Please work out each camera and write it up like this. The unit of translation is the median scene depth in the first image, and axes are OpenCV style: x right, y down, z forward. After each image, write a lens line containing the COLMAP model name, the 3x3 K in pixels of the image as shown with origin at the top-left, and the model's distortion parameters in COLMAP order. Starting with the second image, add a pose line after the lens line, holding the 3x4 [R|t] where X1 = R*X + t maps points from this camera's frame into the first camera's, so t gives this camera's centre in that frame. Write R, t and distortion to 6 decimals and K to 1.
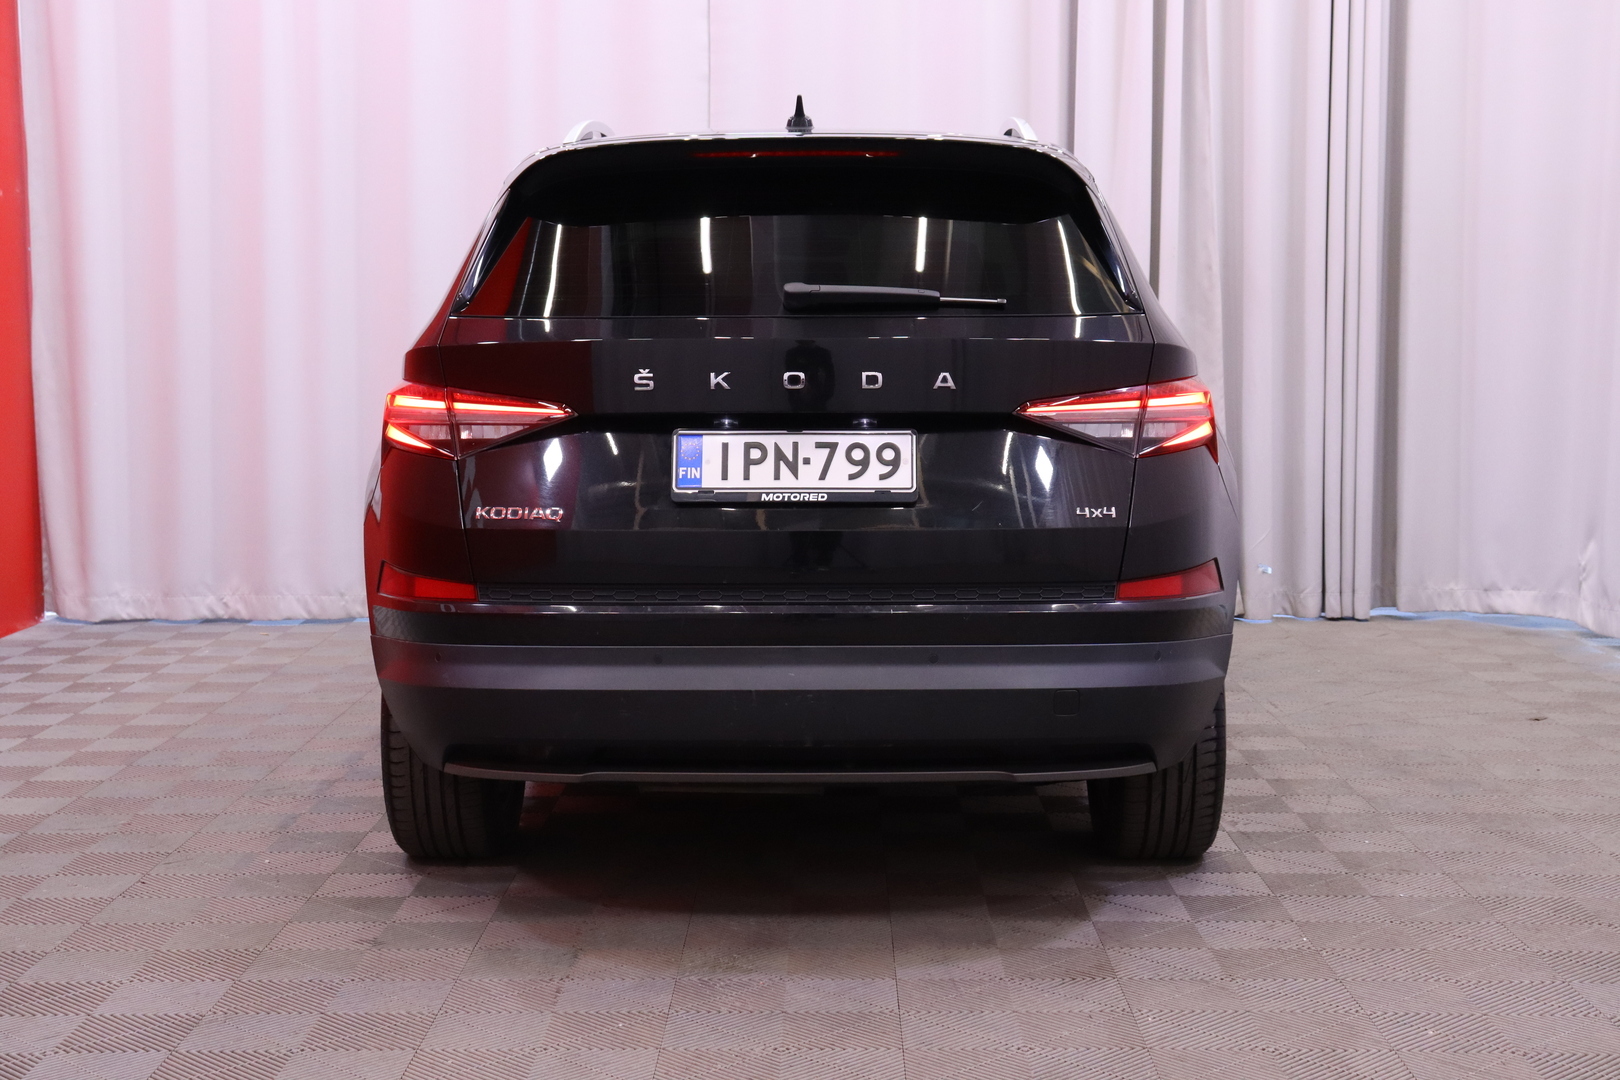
lens RADIAL K [[2424.6, 0, 807.2], [0, 2424.6, 539.5], [0, 0, 1]] dist [0.098422, 0.000000]
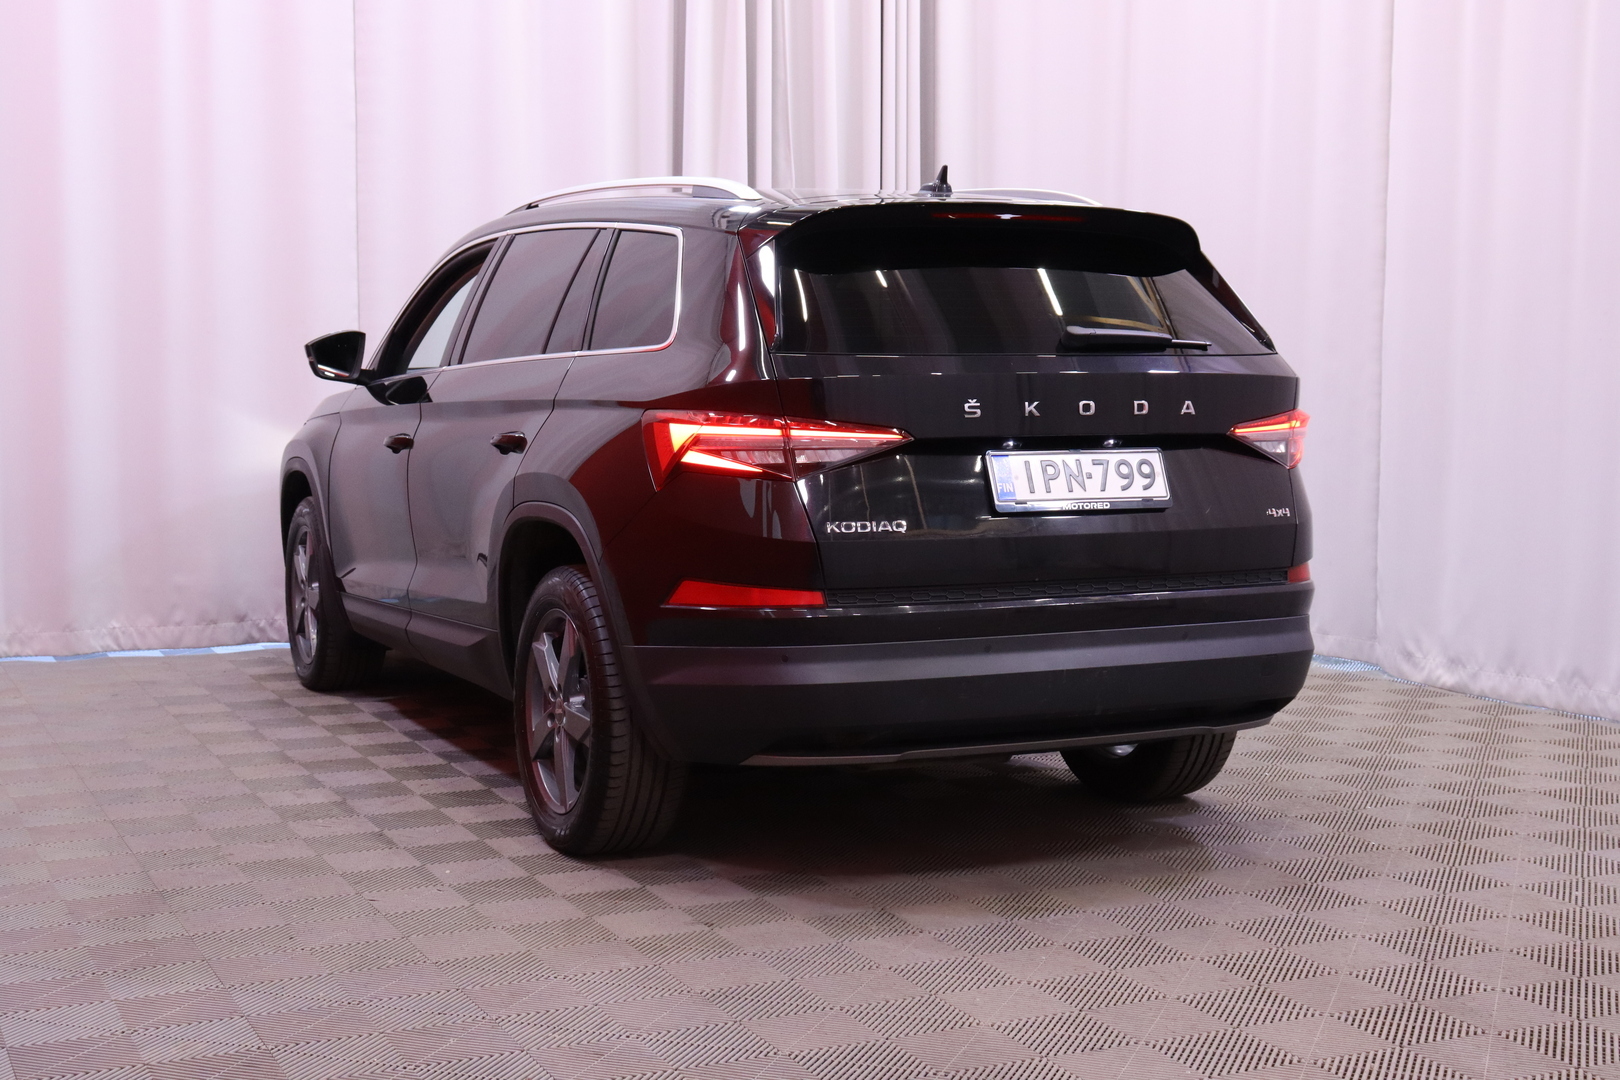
lens RADIAL K [[2217.4, 0, 810.9], [0, 2217.4, 543.2], [0, 0, 1]] dist [0.016917, 0.000000]
pose [[0.898541, -0.033085, 0.437640, -0.594955], [0.034550, 0.999392, 0.004617, -0.008878], [-0.437527, 0.010972, 0.899139, 0.079022]]
